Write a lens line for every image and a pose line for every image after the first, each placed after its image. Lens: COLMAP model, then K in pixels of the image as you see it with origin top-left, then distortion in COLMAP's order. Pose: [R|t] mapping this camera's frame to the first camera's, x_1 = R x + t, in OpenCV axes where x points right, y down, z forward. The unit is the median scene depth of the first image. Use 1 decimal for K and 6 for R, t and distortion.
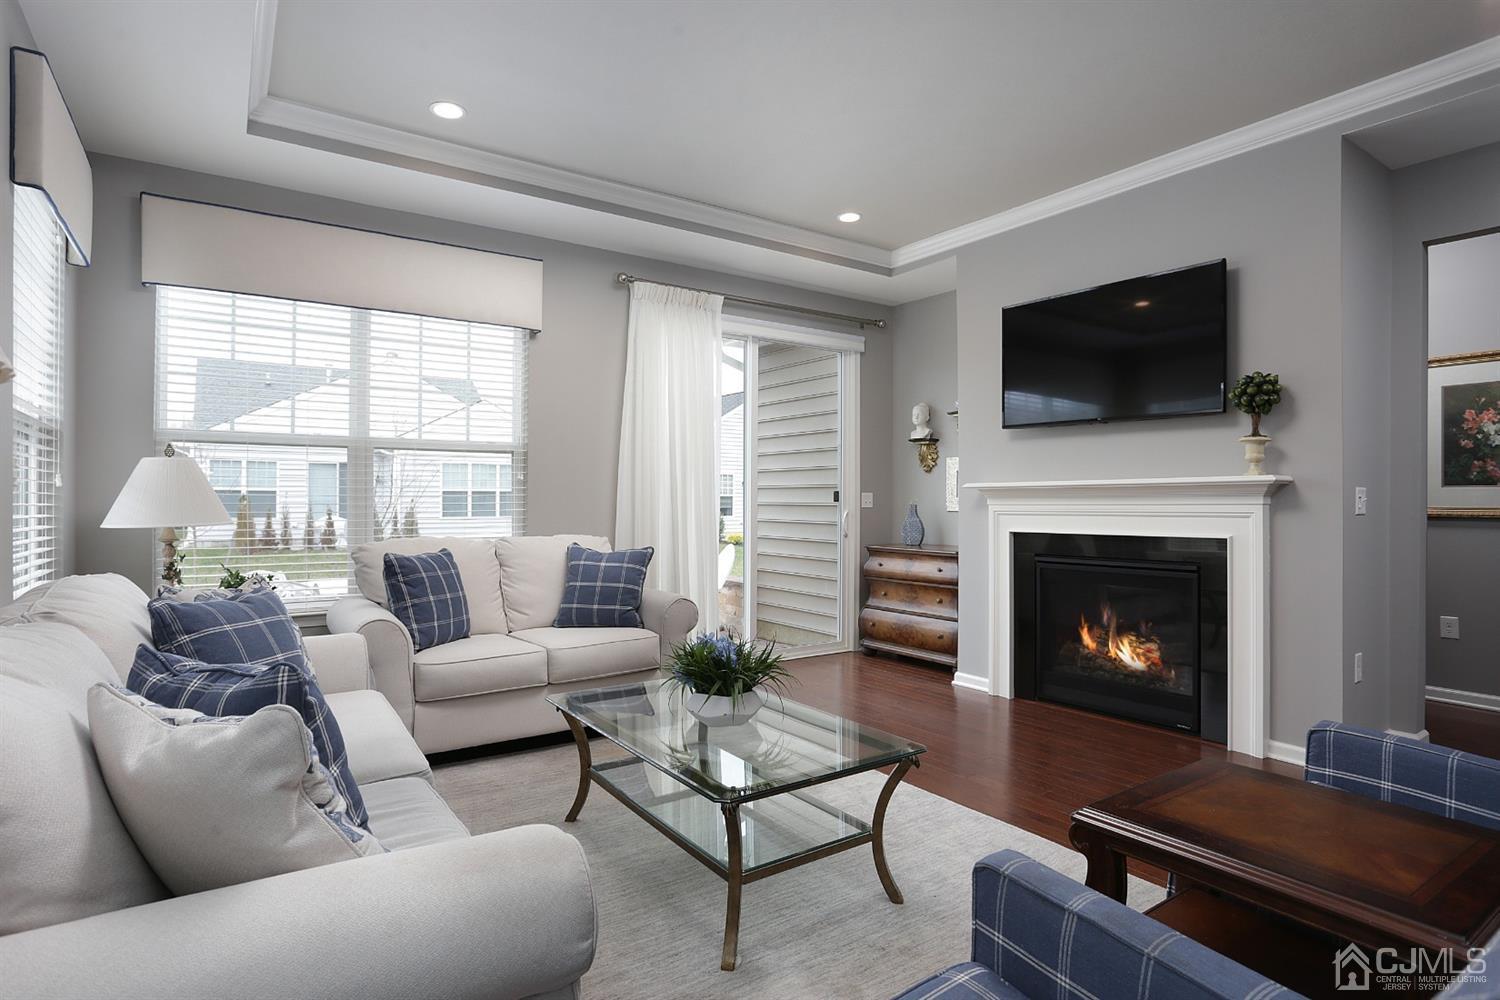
lens RADIAL K [[802.4, 0, 758.2], [0, 802.4, 493.9], [0, 0, 1]] dist [-0.007003, 0.008810]
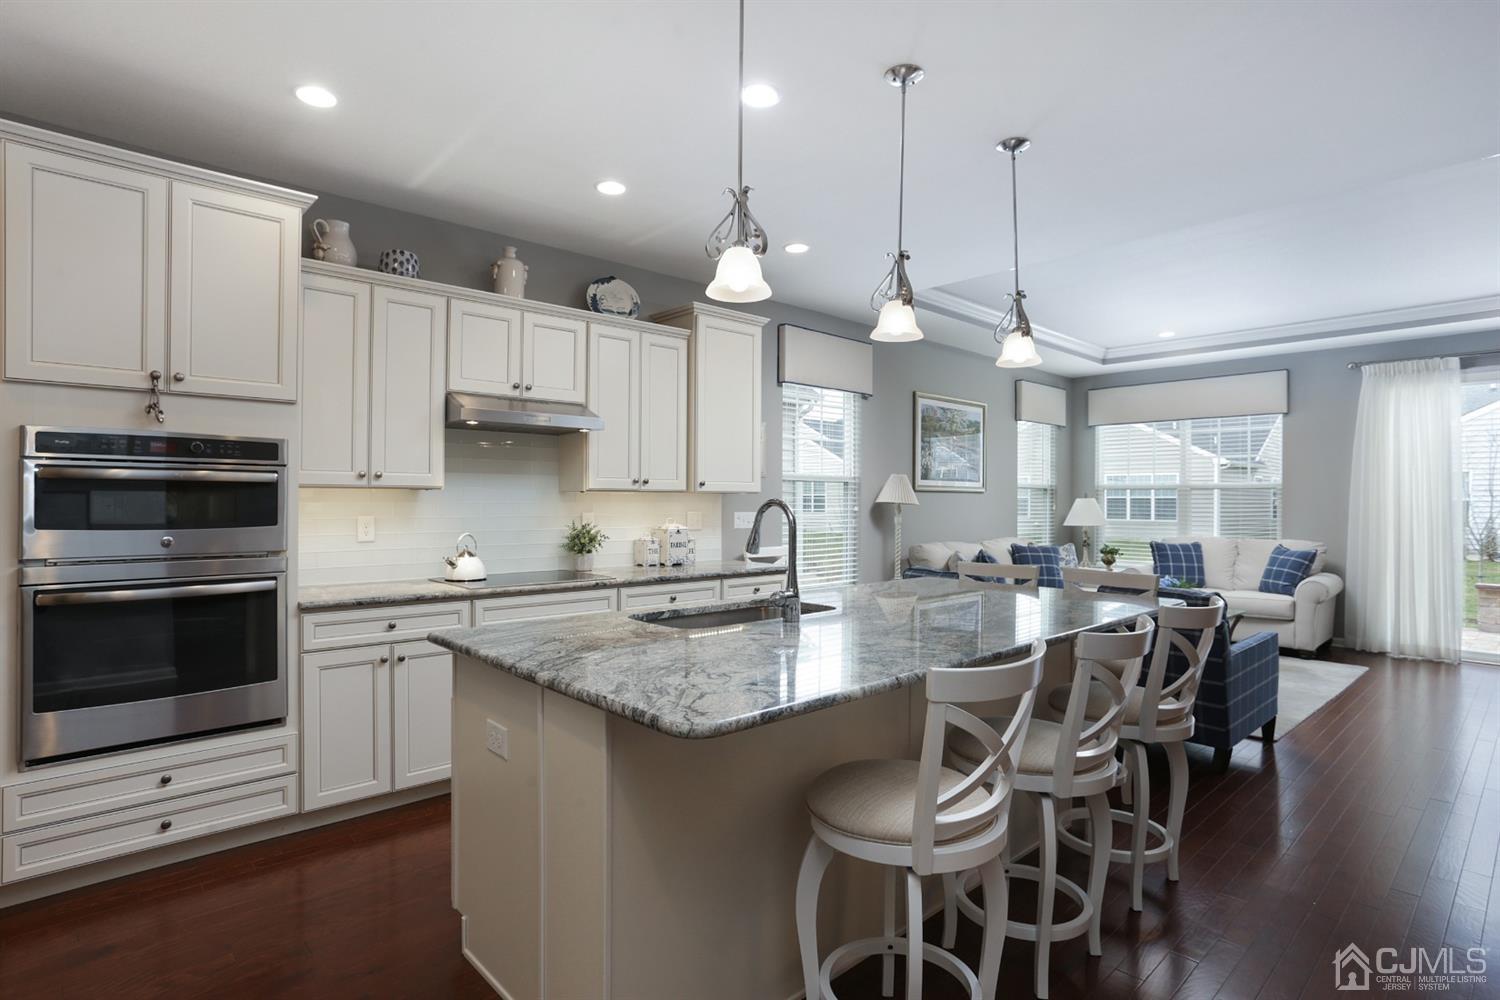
lens RADIAL K [[802.4, 0, 741.3], [0, 802.4, 495.6], [0, 0, 1]] dist [-0.007003, 0.008810]
pose [[0.120193, -0.008695, -0.992712, 1.316400], [-0.002578, 0.999956, -0.009071, -0.021454], [0.992747, 0.003650, 0.120165, -0.309318]]
